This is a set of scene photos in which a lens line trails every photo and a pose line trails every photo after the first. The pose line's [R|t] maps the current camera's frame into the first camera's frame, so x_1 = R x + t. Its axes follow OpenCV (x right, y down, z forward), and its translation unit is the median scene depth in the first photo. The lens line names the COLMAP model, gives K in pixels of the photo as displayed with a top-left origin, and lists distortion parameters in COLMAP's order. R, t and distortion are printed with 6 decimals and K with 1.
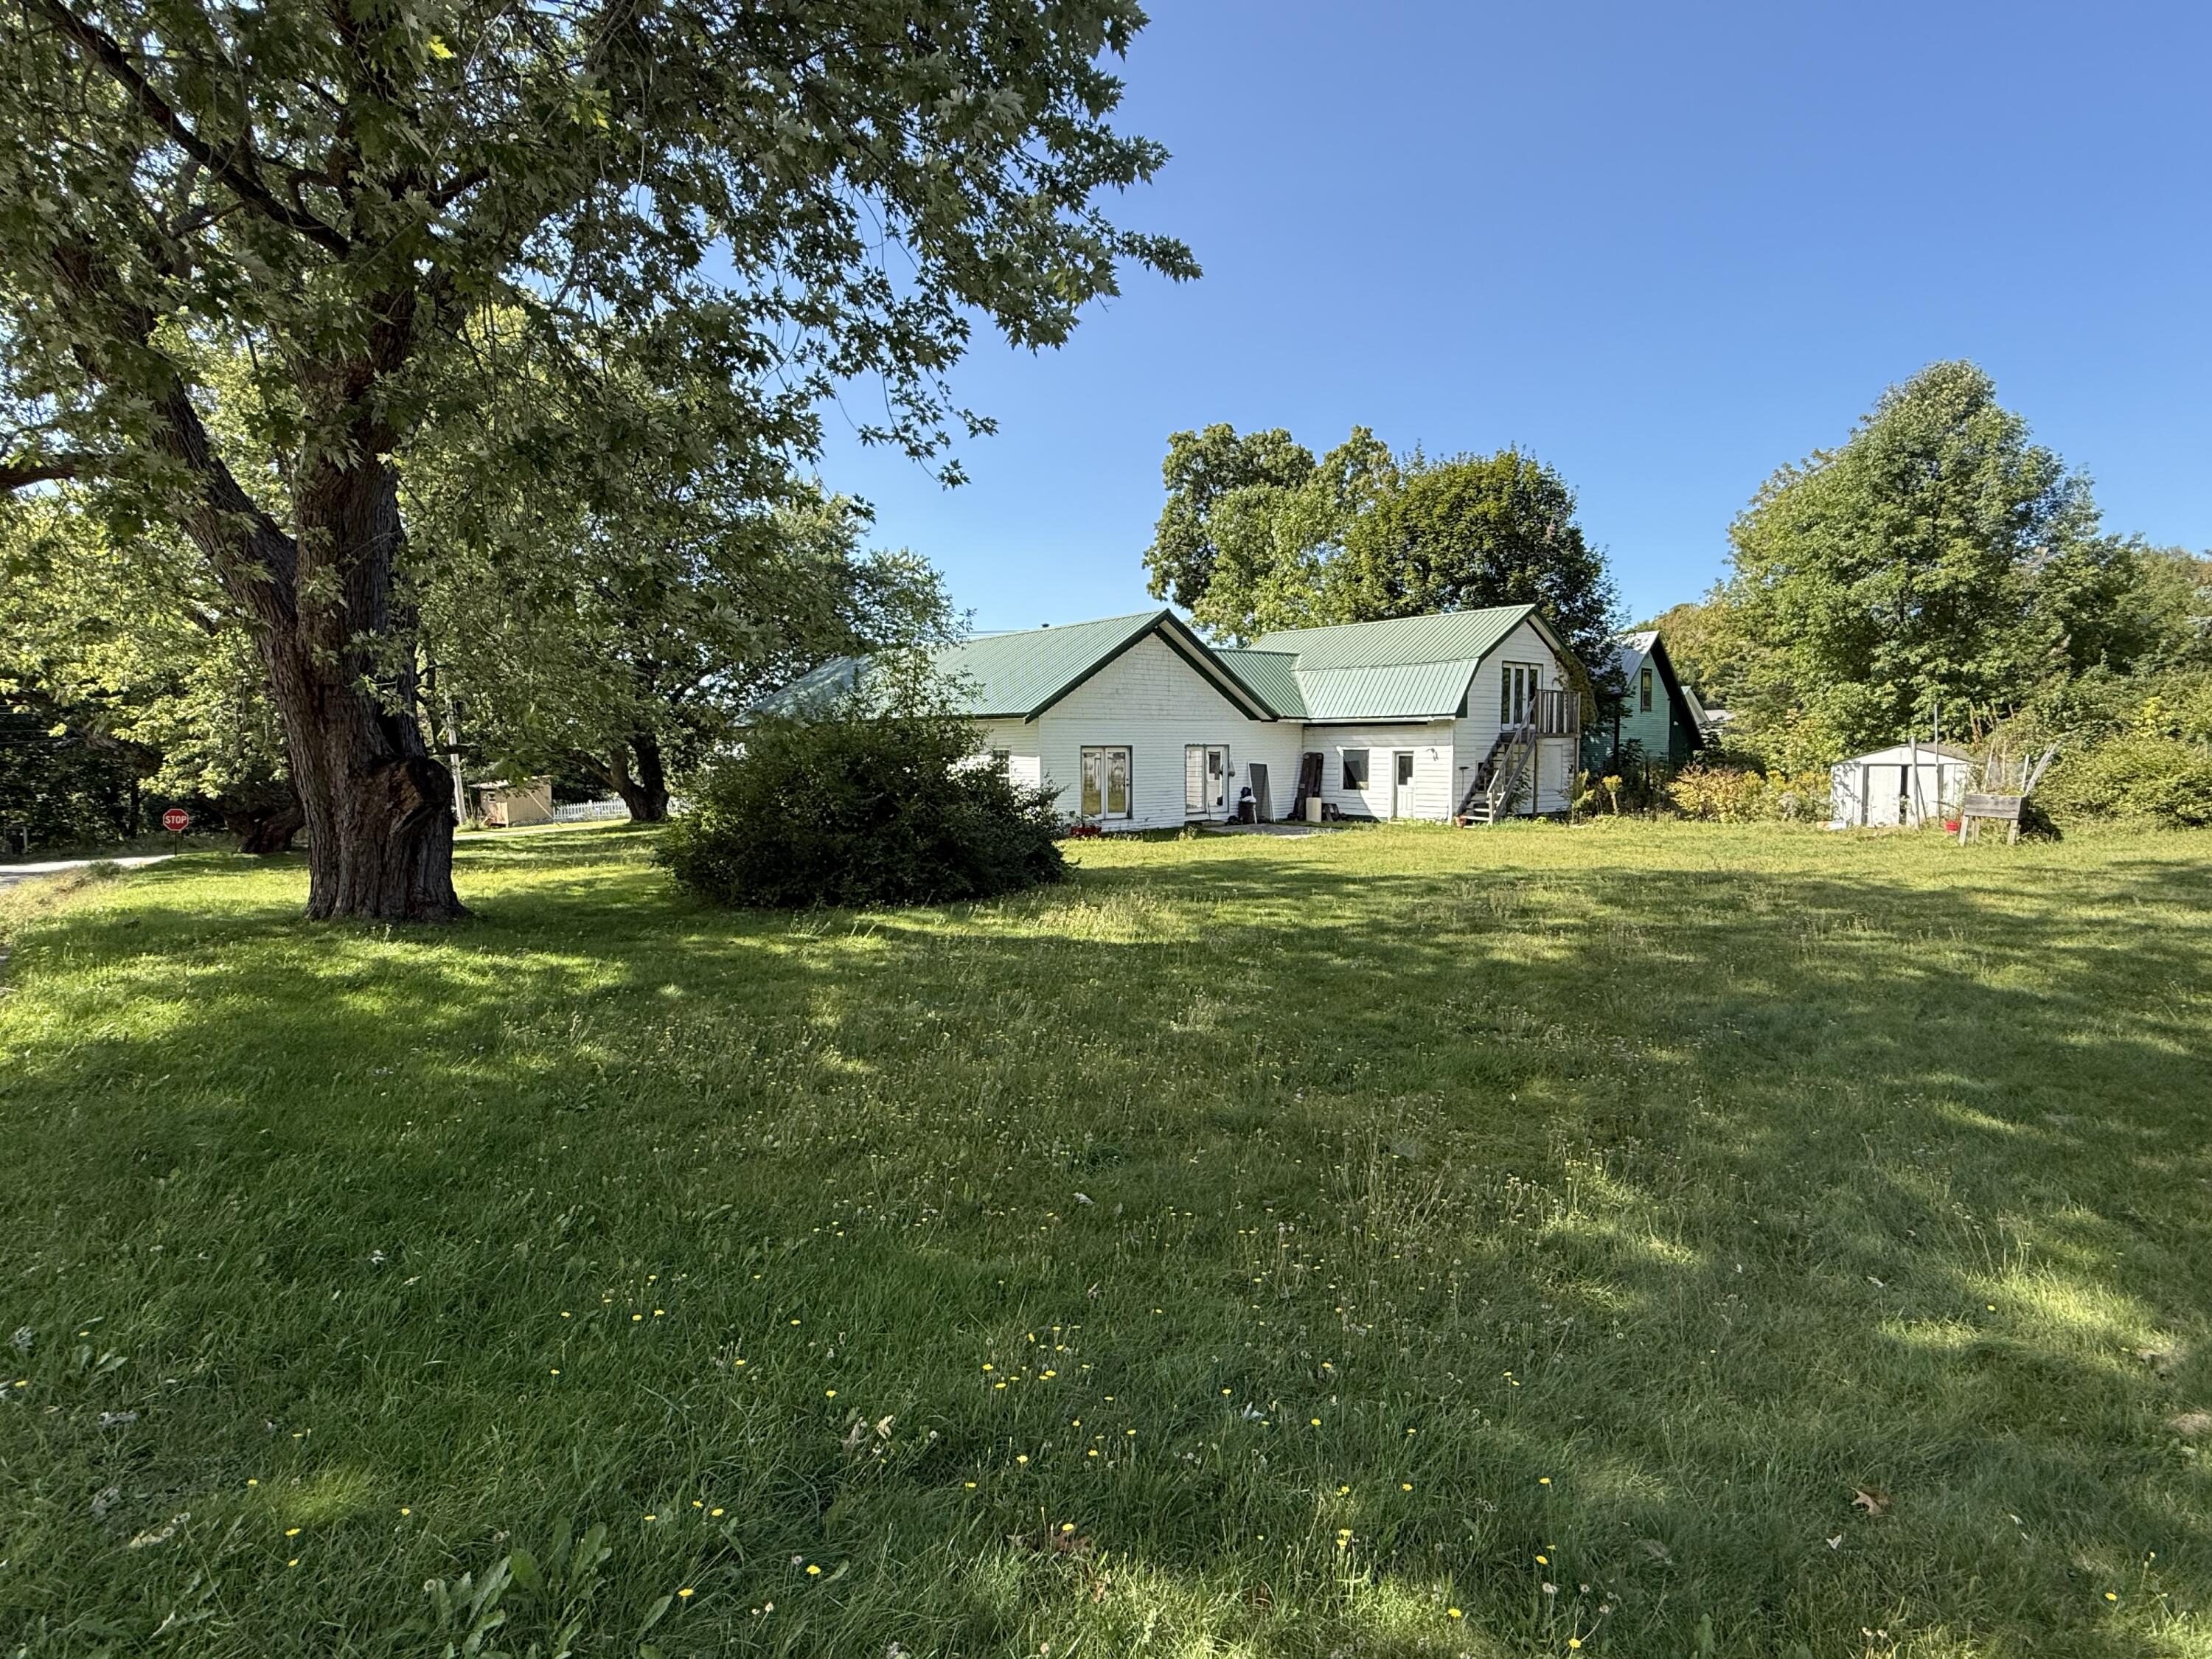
lens RADIAL K [[1106.8, 0, 1106.0], [0, 1106.8, 829.5], [0, 0, 1]] dist [-0.000363, -0.000009]
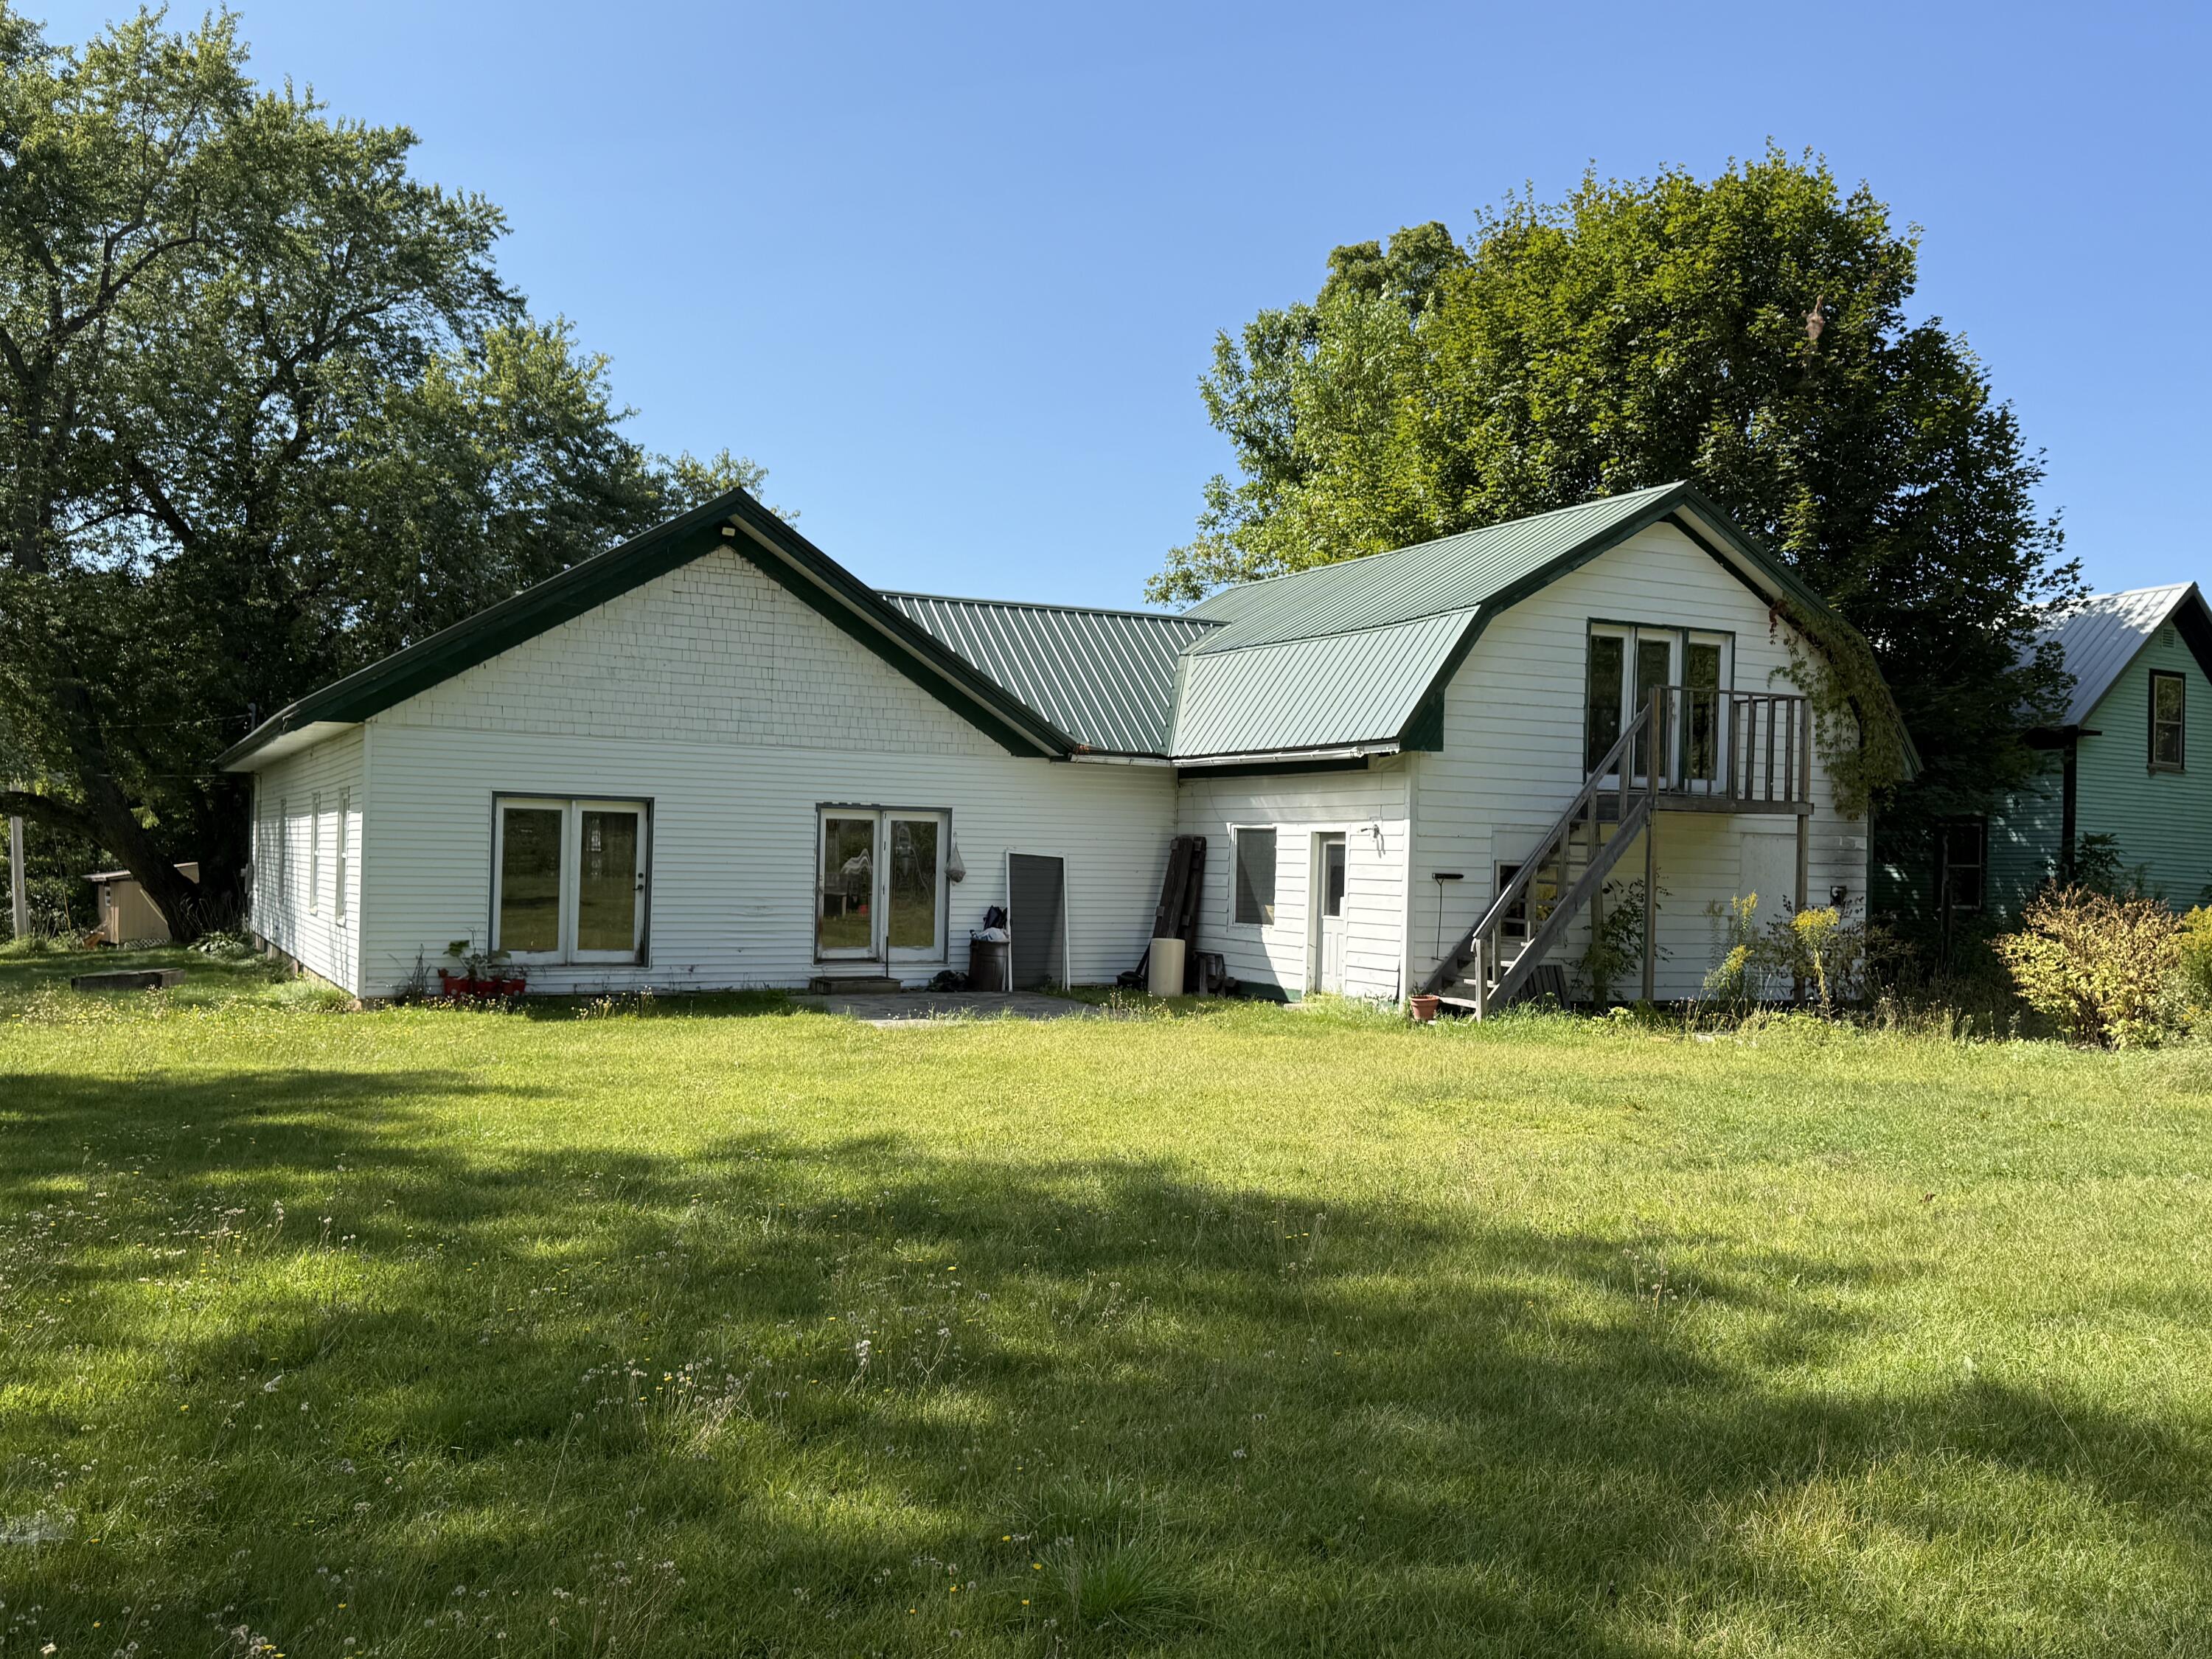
lens RADIAL K [[1834.3, 0, 1106.0], [0, 1834.3, 829.5], [0, 0, 1]] dist [0.011127, 0.002315]
pose [[0.967374, 0.025545, -0.252061, 0.351527], [-0.047760, 0.995453, -0.082410, -0.011115], [0.248810, 0.091760, 0.964196, 0.306961]]
